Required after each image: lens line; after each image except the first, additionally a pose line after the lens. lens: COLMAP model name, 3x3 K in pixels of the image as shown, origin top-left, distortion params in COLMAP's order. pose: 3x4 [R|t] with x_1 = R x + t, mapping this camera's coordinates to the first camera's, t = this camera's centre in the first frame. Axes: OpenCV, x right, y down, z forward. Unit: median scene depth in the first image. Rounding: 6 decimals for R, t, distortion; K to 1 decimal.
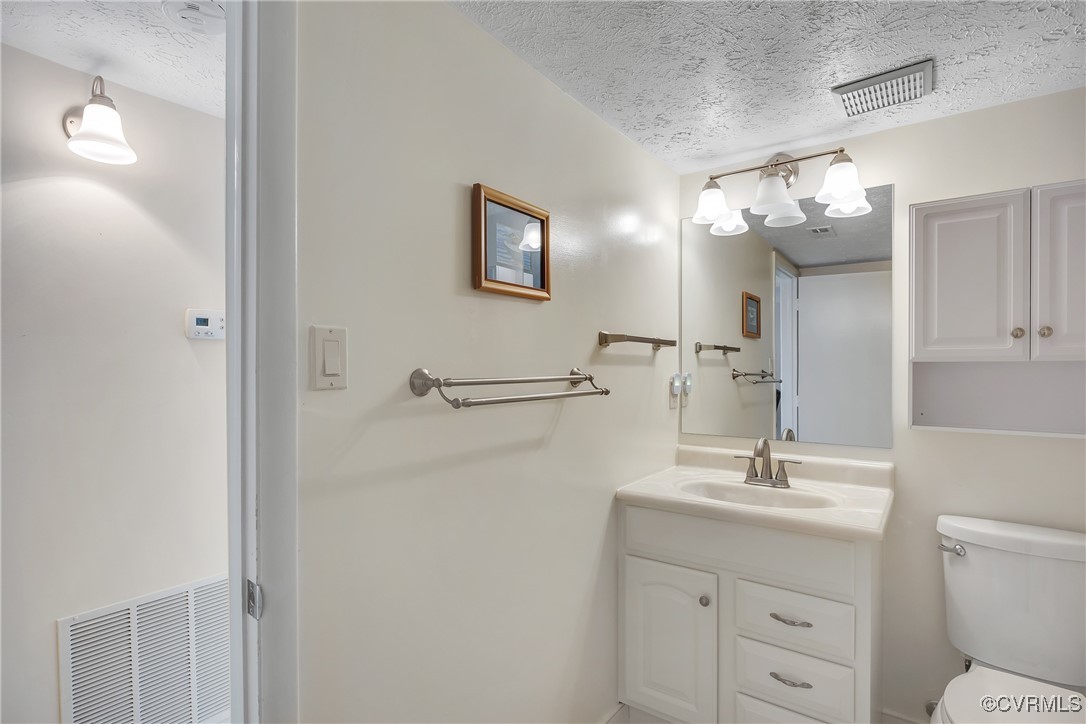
lens RADIAL K [[541.1, 0, 543.5], [0, 541.1, 364.8], [0, 0, 1]] dist [-0.001628, -0.003537]
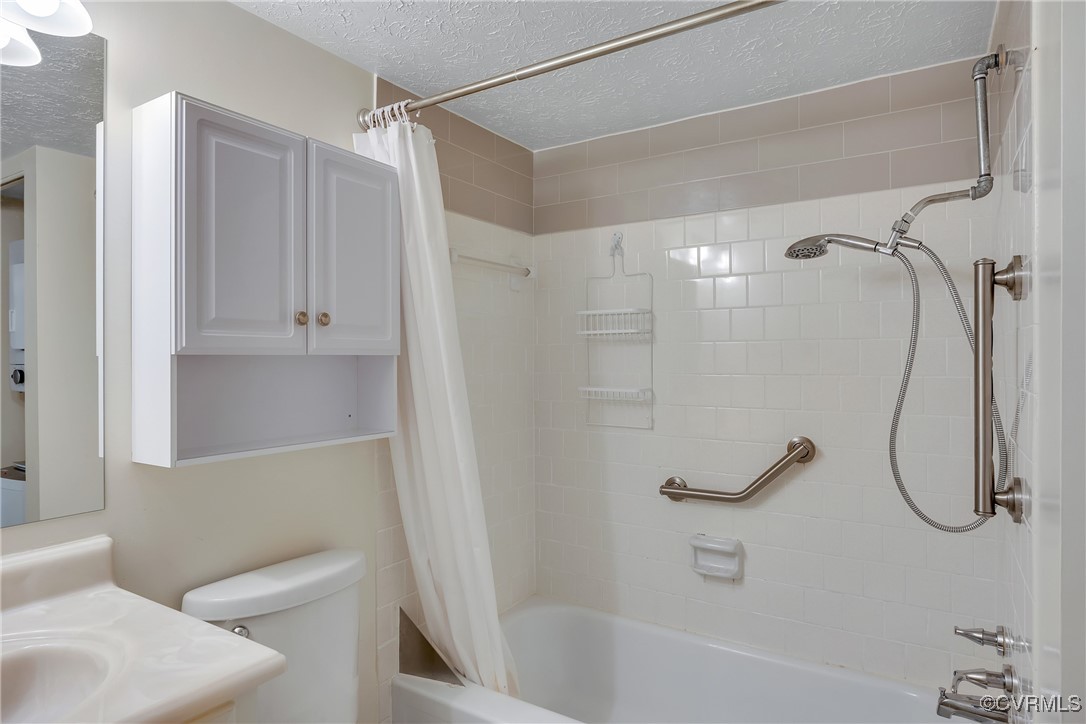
lens RADIAL K [[616.7, 0, 541.0], [0, 616.7, 358.8], [0, 0, 1]] dist [-0.004308, -0.000125]
pose [[-0.083352, 0.005791, 0.996503, -0.031699], [0.002965, 0.999980, -0.005563, 0.004636], [-0.996516, 0.002491, -0.083368, 0.715179]]
